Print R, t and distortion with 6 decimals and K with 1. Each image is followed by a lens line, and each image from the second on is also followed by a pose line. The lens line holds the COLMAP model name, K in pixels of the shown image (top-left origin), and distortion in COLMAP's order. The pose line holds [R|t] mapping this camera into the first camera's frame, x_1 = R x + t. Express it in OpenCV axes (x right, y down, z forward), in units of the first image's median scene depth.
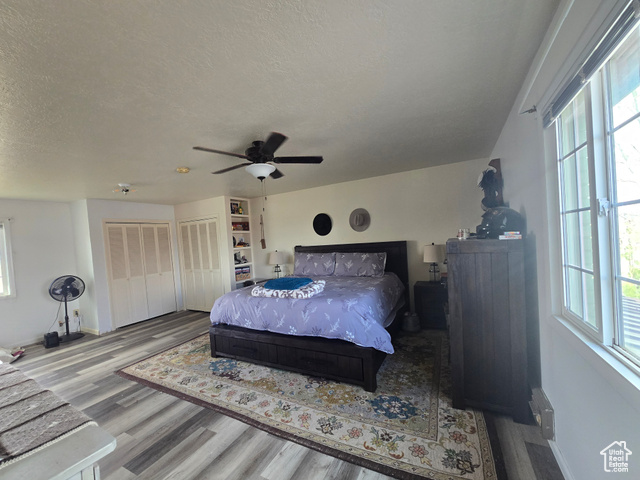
lens RADIAL K [[262.7, 0, 315.1], [0, 262.7, 242.7], [0, 0, 1]] dist [-0.008026, 0.004293]
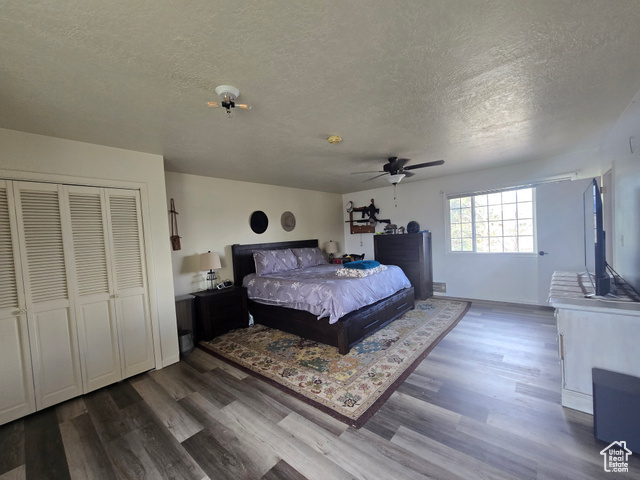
lens RADIAL K [[262.7, 0, 316.3], [0, 262.7, 243.9], [0, 0, 1]] dist [-0.008026, 0.004293]
pose [[0.223980, 0.022063, 0.974344, -1.437186], [0.053622, 0.997950, -0.034924, 0.091978], [-0.973117, 0.060068, 0.222338, 0.968366]]
